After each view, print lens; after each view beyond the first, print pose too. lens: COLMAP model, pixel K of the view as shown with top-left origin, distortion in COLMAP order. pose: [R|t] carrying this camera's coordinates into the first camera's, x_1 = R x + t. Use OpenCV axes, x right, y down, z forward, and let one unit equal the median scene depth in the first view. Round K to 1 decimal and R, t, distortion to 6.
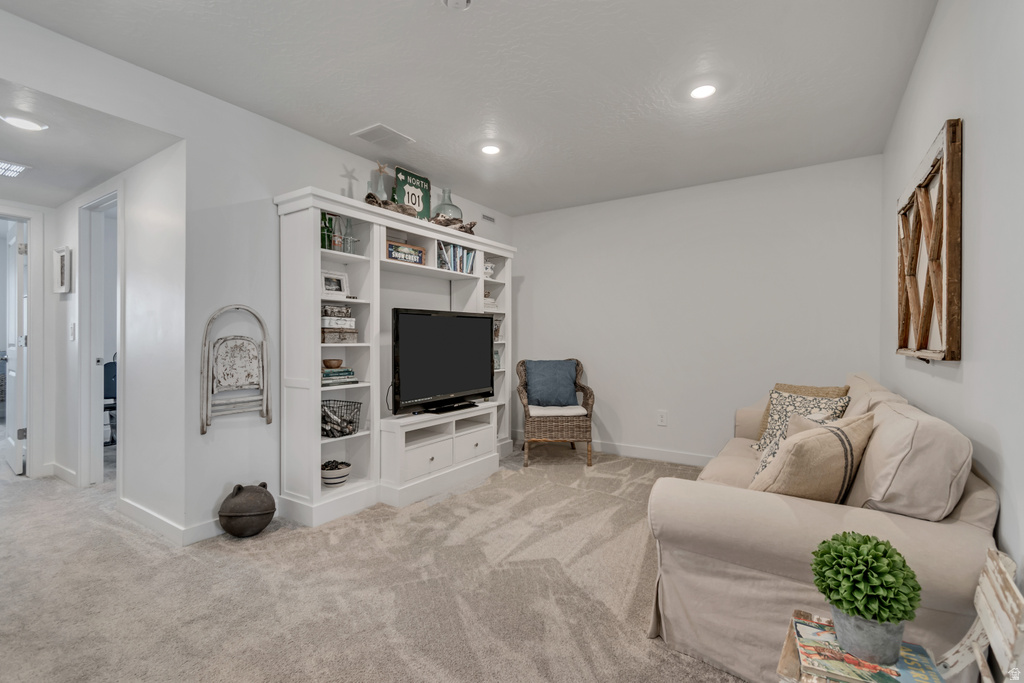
lens RADIAL K [[455.1, 0, 513.8], [0, 455.1, 338.5], [0, 0, 1]] dist [0.001997, -0.000441]
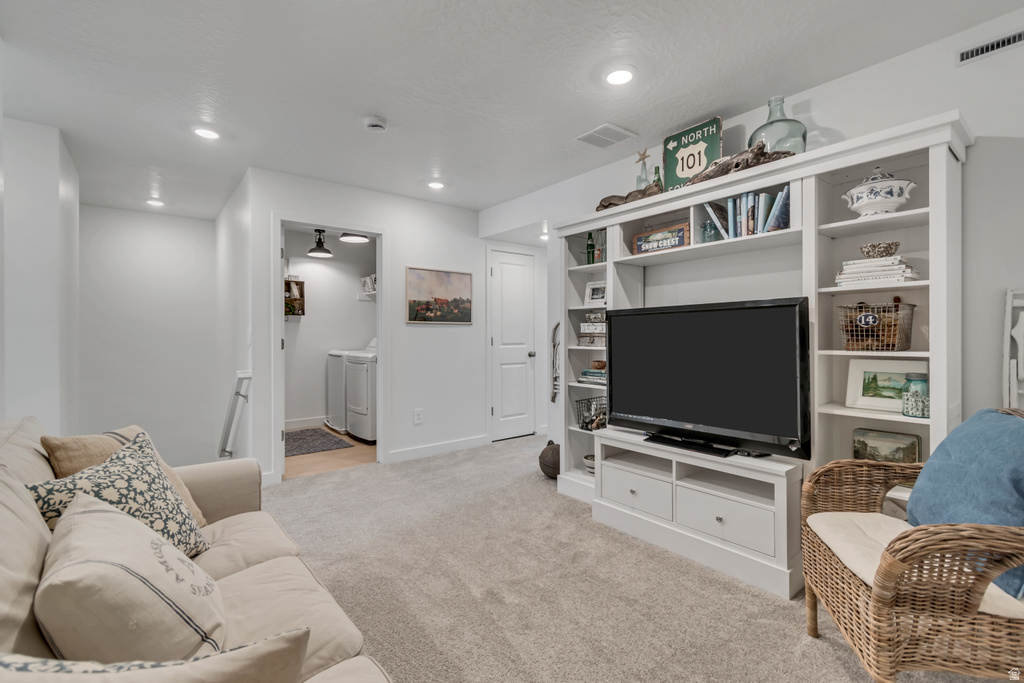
lens RADIAL K [[455.1, 0, 513.8], [0, 455.1, 338.5], [0, 0, 1]] dist [0.001997, -0.000441]
pose [[-0.313598, 0.001951, -0.949554, 0.612507], [-0.002498, 0.999993, 0.002880, -0.009593], [0.949552, 0.003275, -0.313591, 0.975871]]
